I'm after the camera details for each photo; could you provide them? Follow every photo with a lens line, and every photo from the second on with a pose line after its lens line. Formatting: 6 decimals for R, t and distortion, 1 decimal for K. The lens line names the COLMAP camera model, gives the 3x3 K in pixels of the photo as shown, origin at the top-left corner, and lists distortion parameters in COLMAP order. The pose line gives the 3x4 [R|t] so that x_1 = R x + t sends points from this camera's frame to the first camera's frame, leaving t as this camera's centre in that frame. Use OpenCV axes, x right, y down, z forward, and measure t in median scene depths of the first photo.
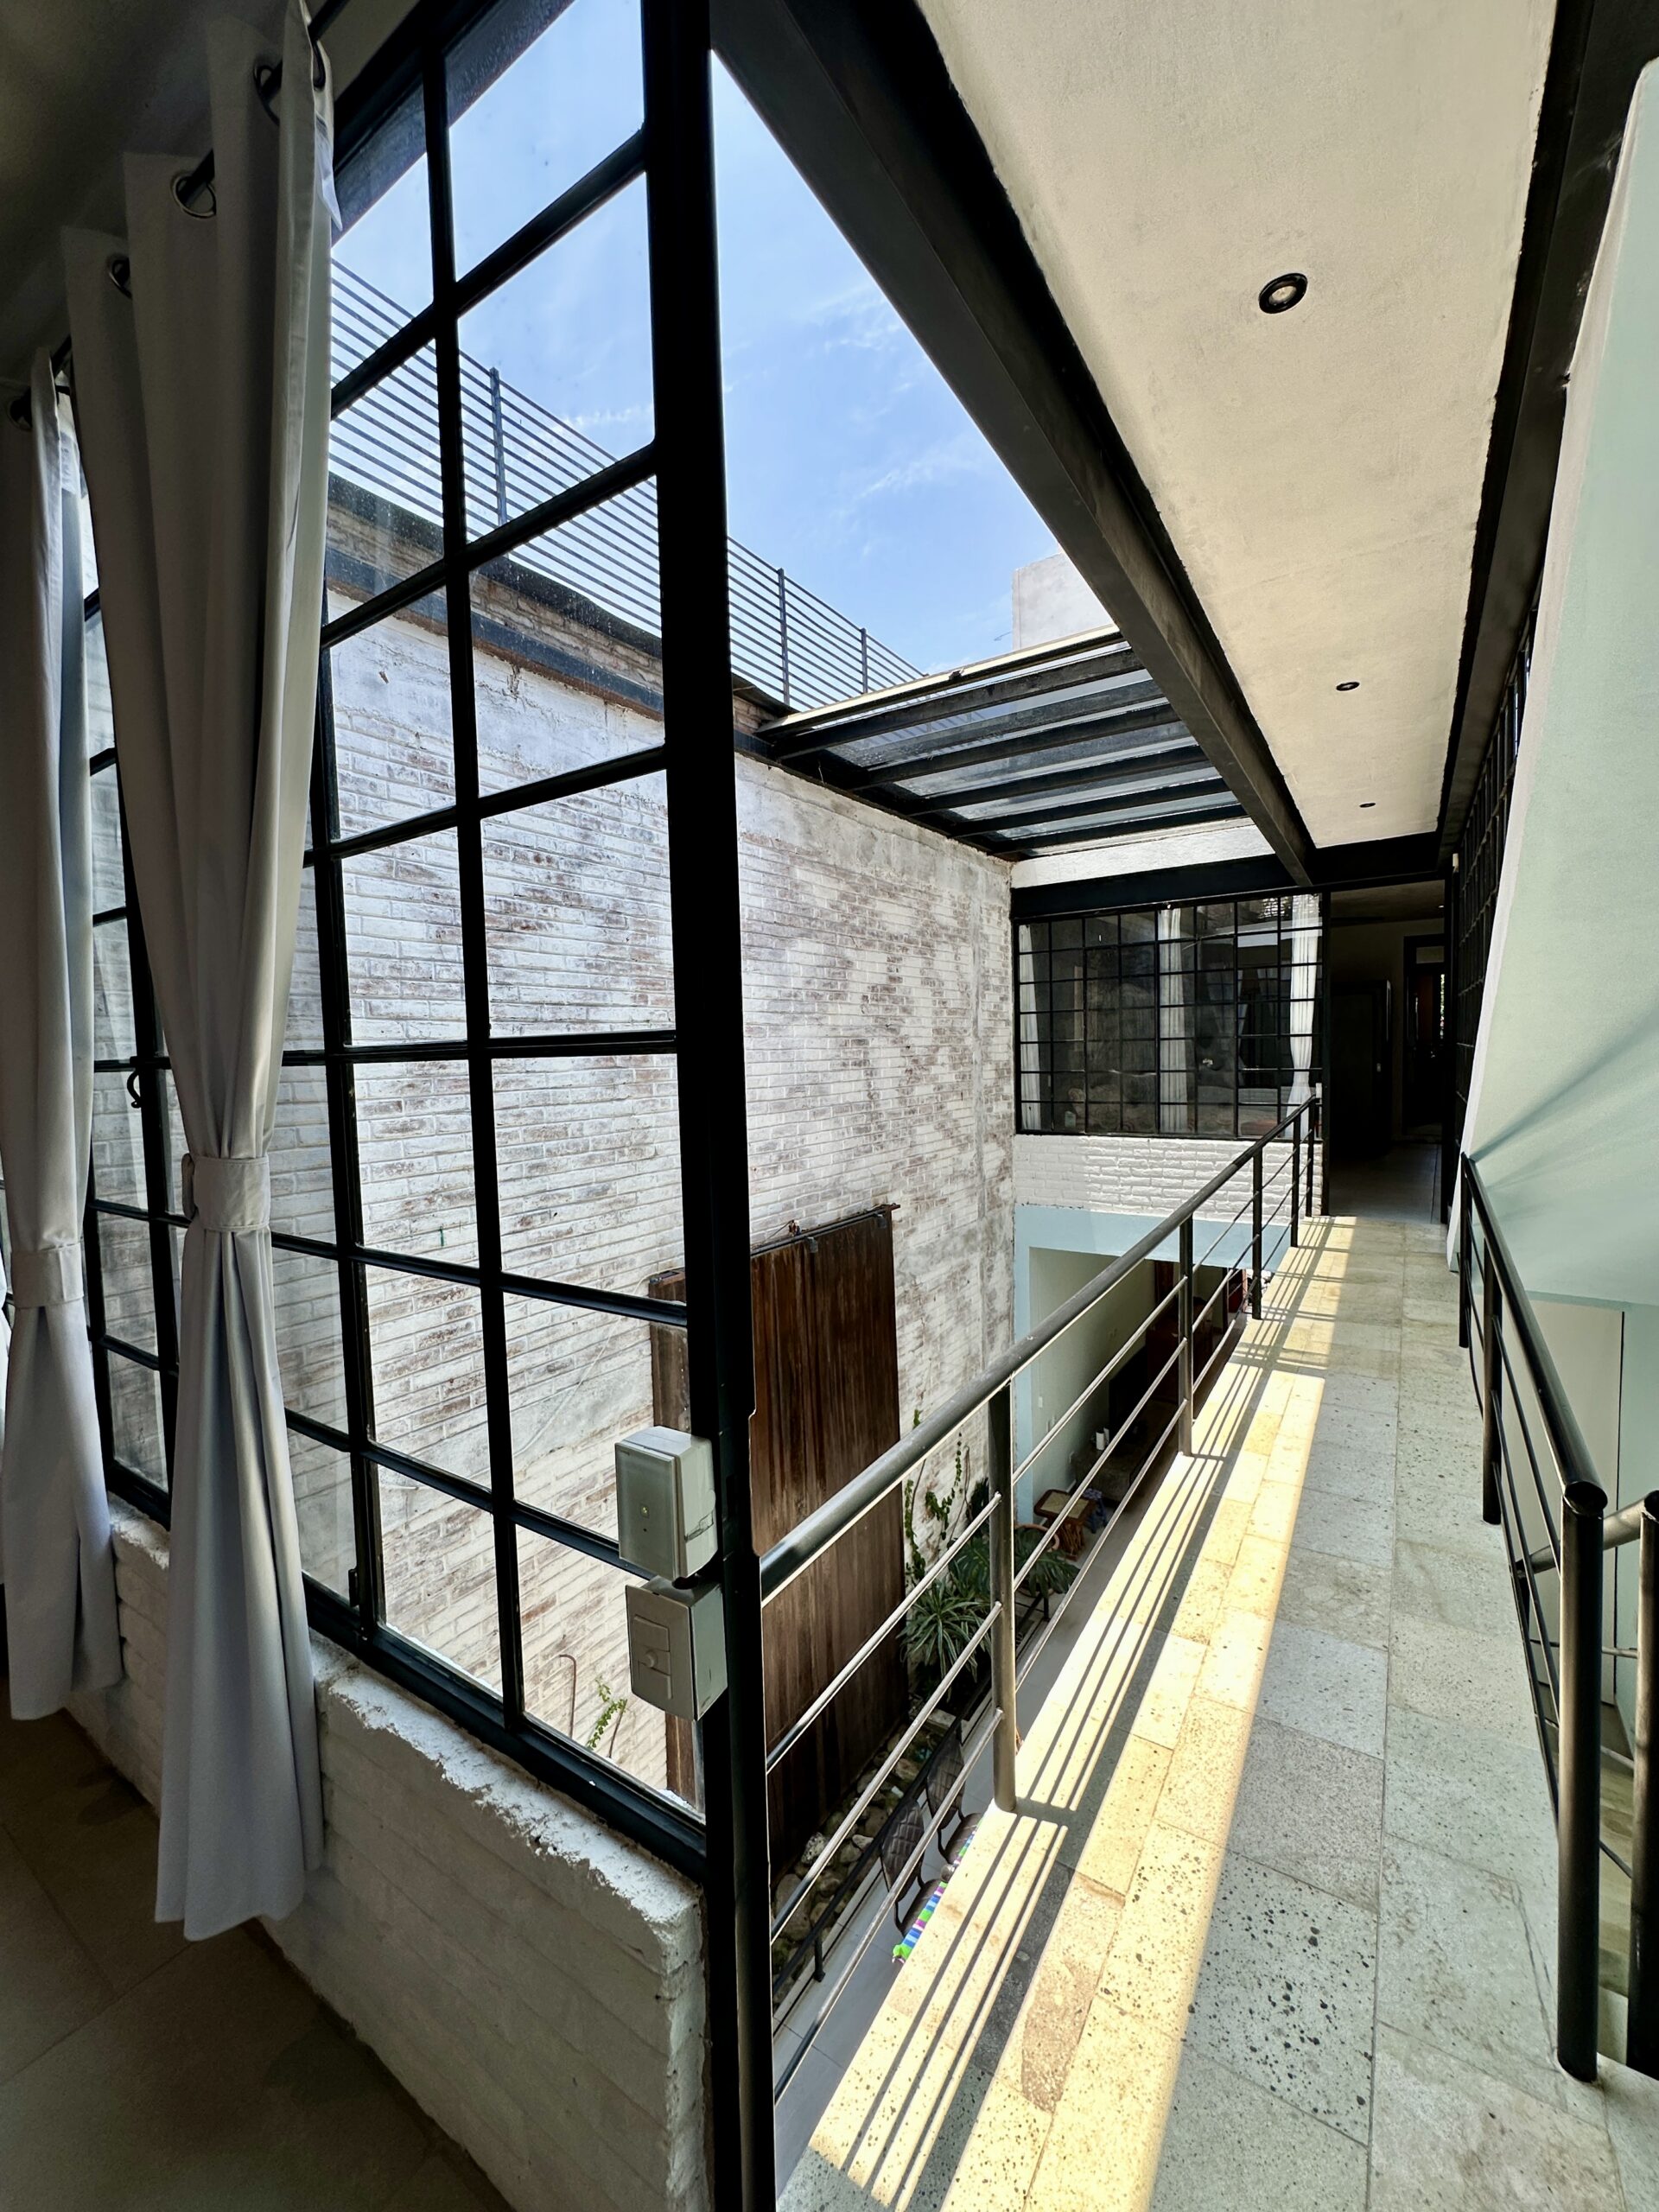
lens RADIAL K [[887.5, 0, 831.6], [0, 887.5, 1105.0], [0, 0, 1]] dist [-0.002316, 0.000121]
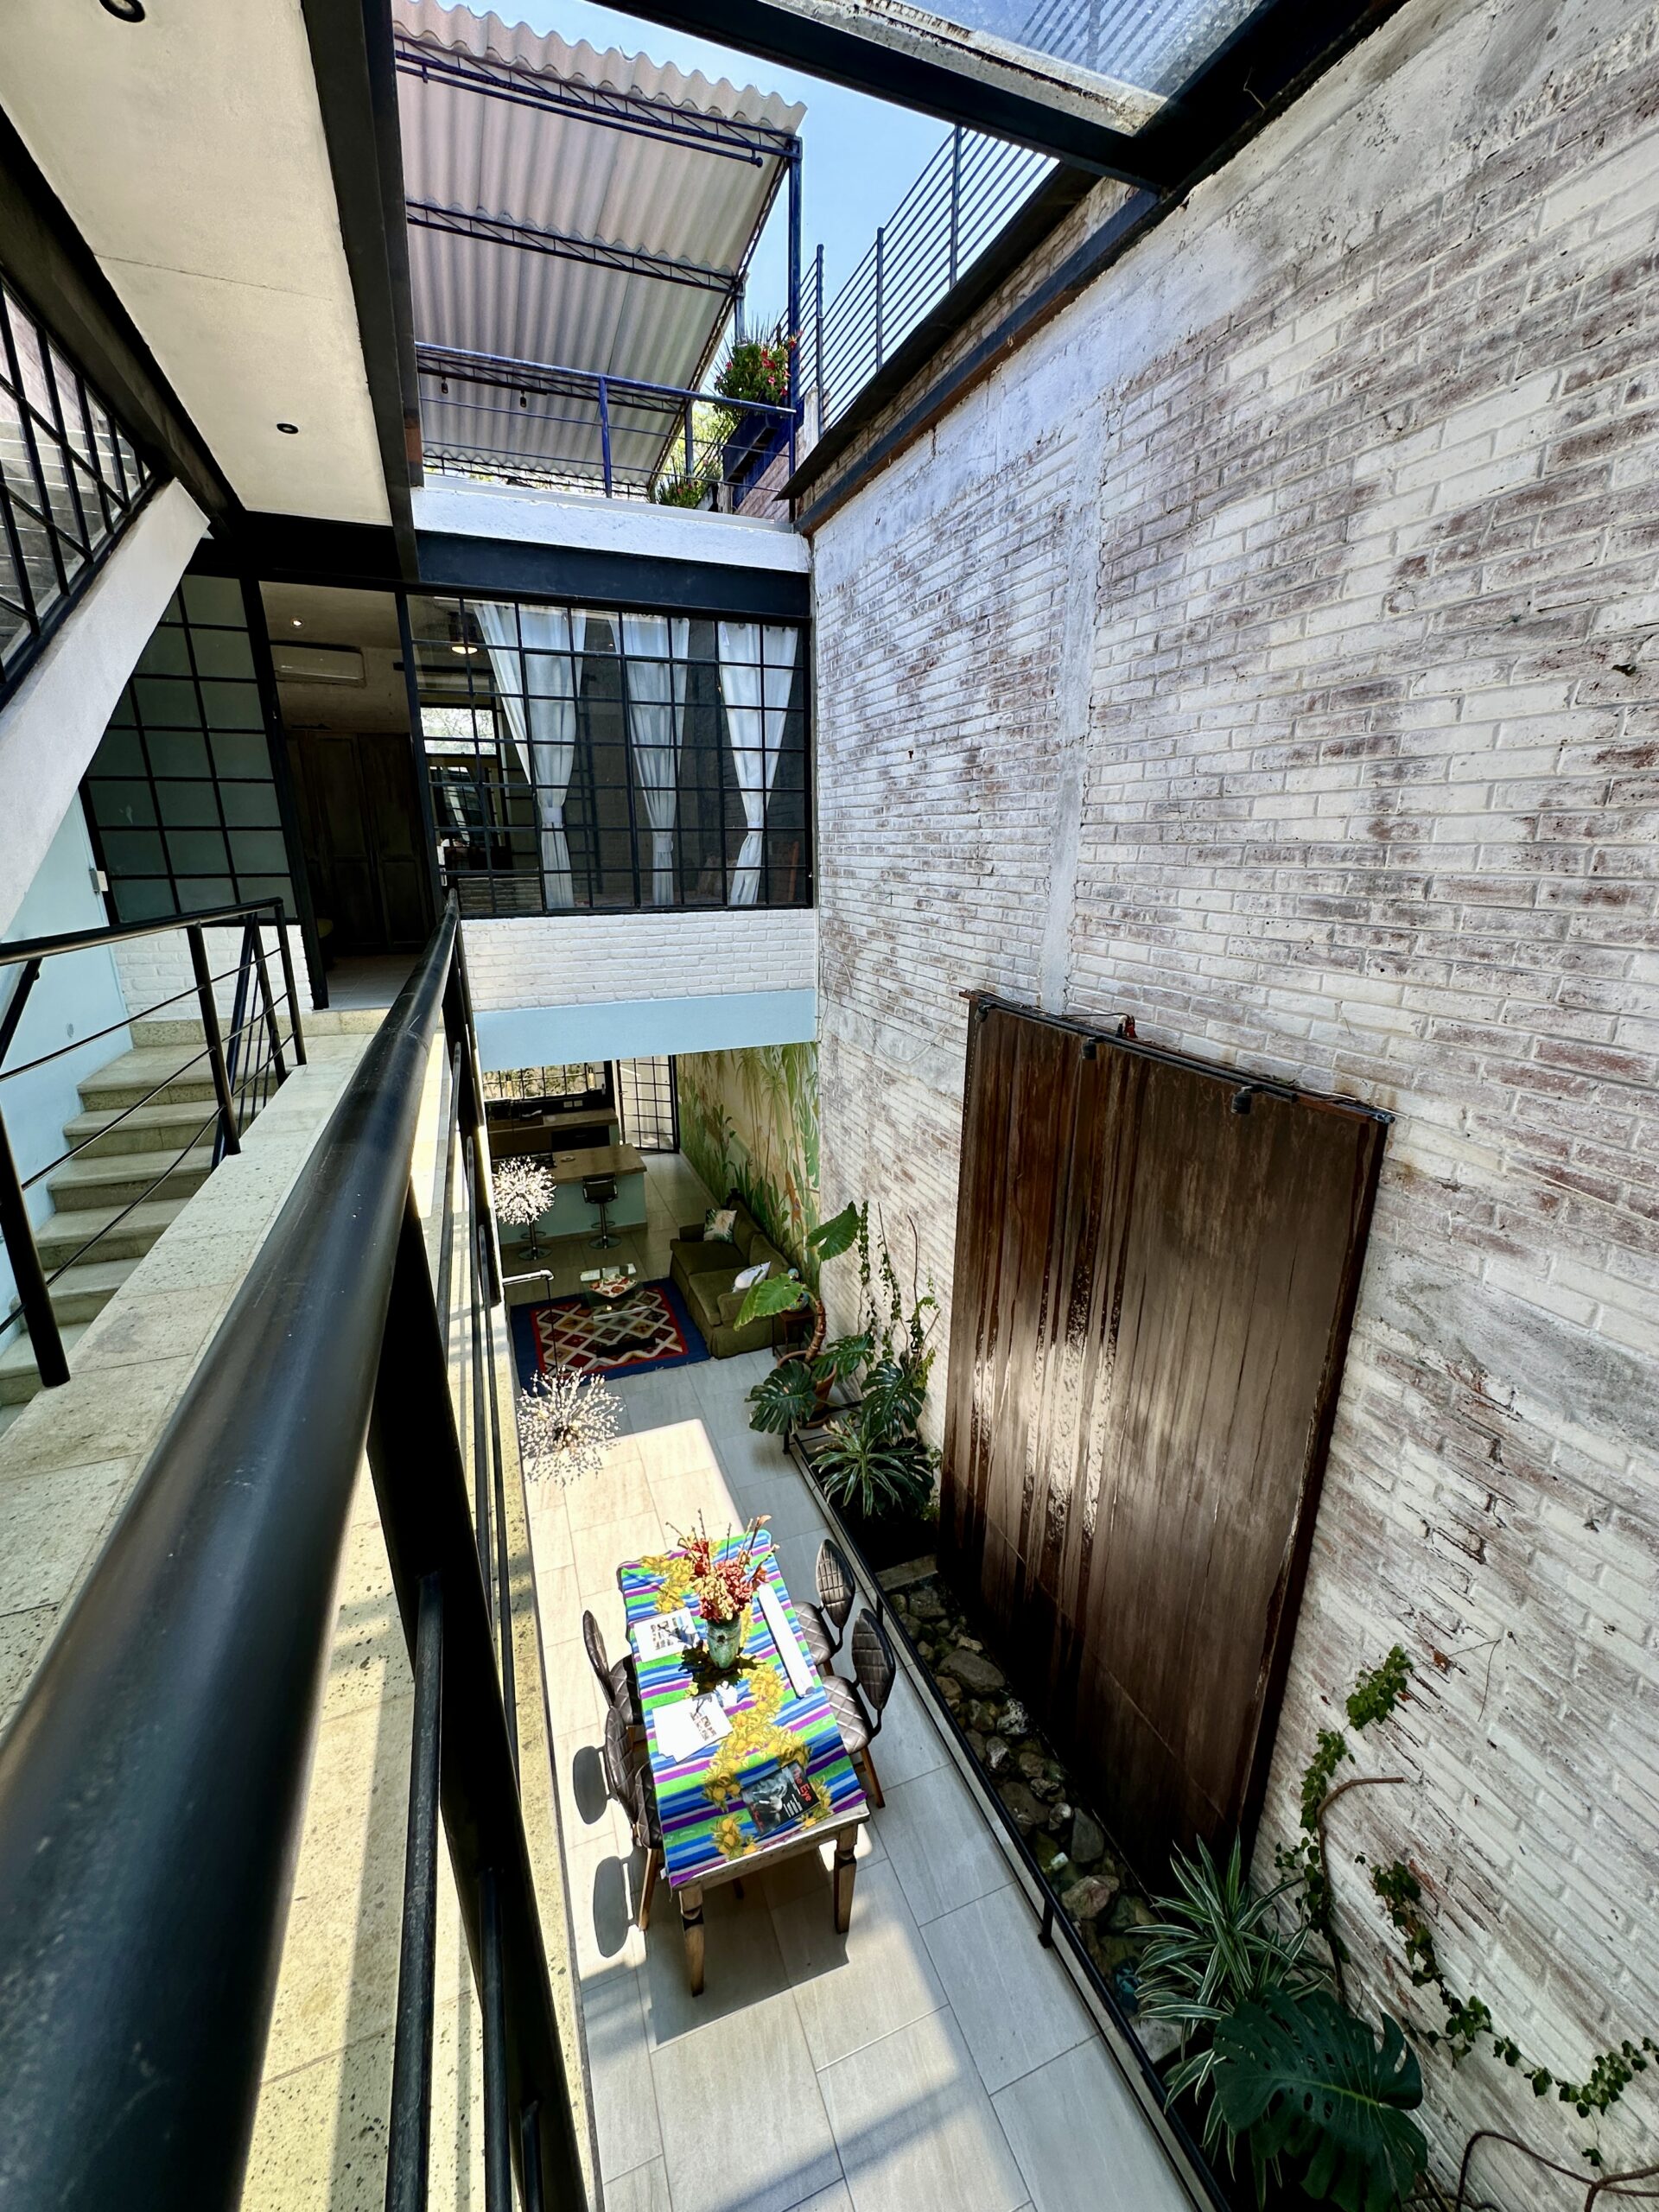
lens RADIAL K [[887.5, 0, 827.8], [0, 887.5, 1099.6], [0, 0, 1]] dist [-0.002316, 0.000121]
pose [[-0.569613, 0.258792, -0.780108, 0.492202], [-0.030247, 0.941893, 0.334548, -0.020247], [0.821356, 0.214158, -0.528687, 0.941995]]
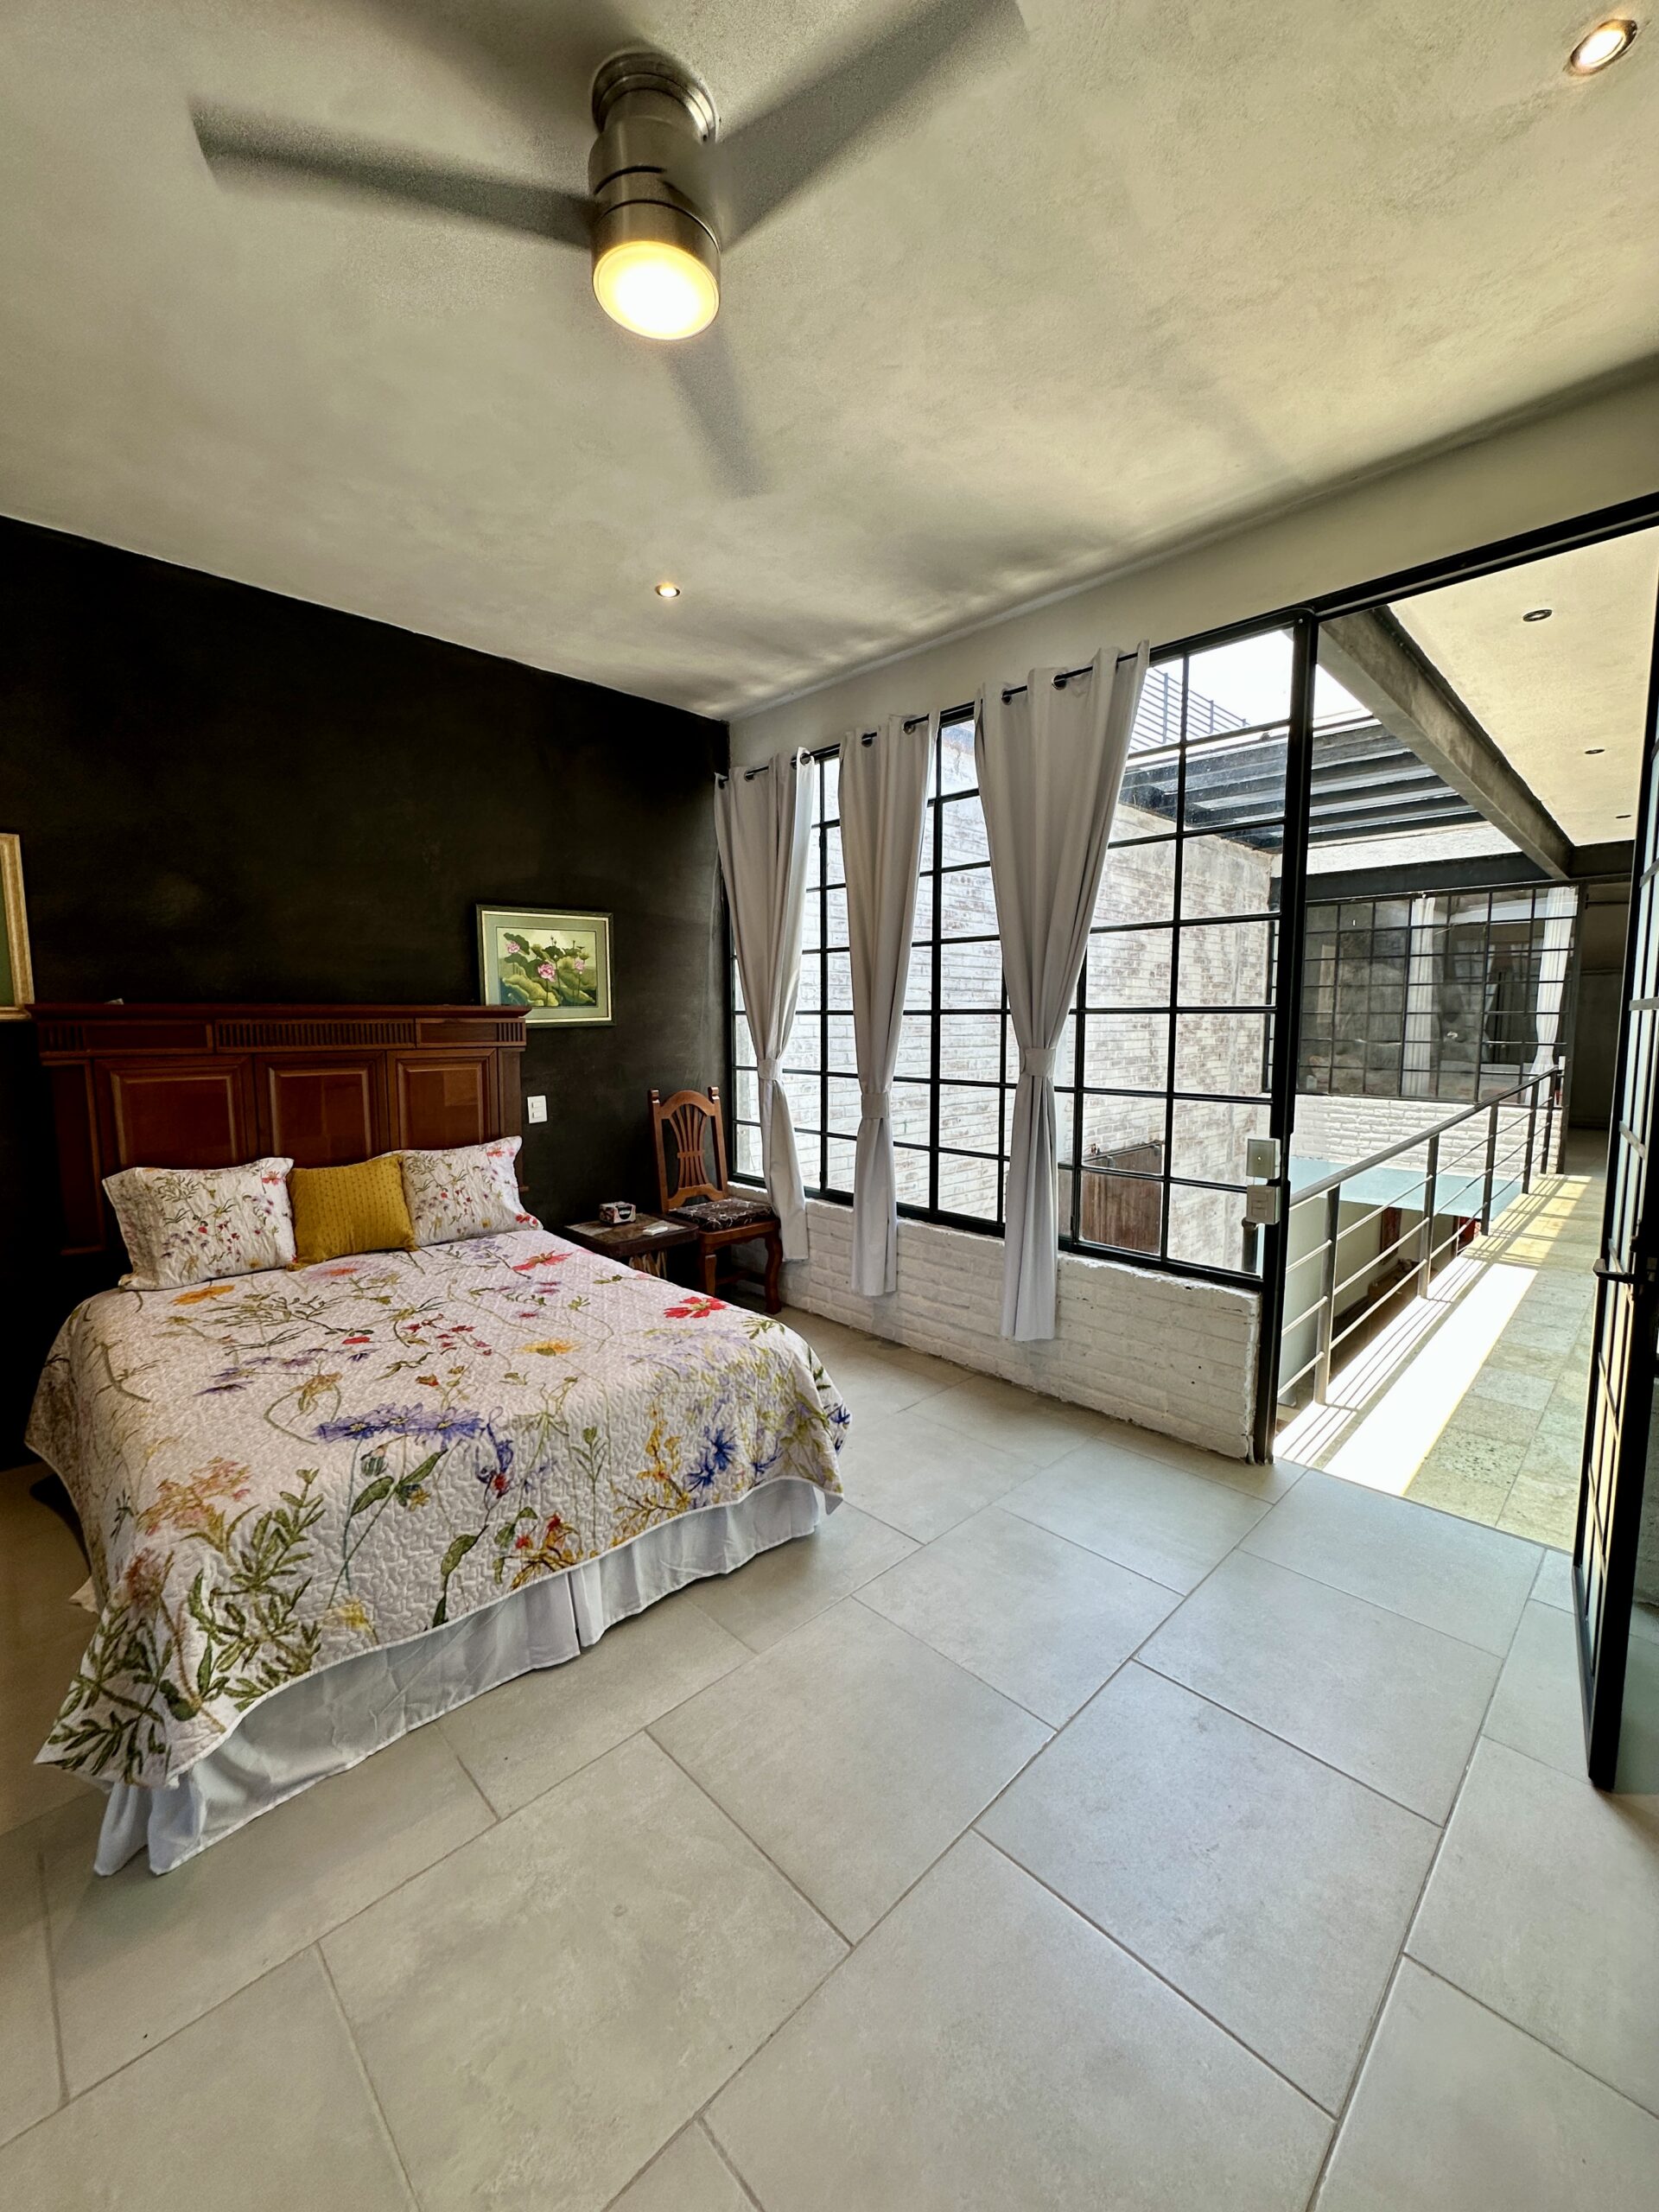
lens RADIAL K [[887.5, 0, 835.1], [0, 887.5, 1102.2], [0, 0, 1]] dist [-0.002316, 0.000121]
pose [[0.979289, 0.047199, -0.196888, -0.131547], [-0.039491, 0.998299, 0.042894, 0.021882], [0.198577, -0.034231, 0.979487, -0.290930]]
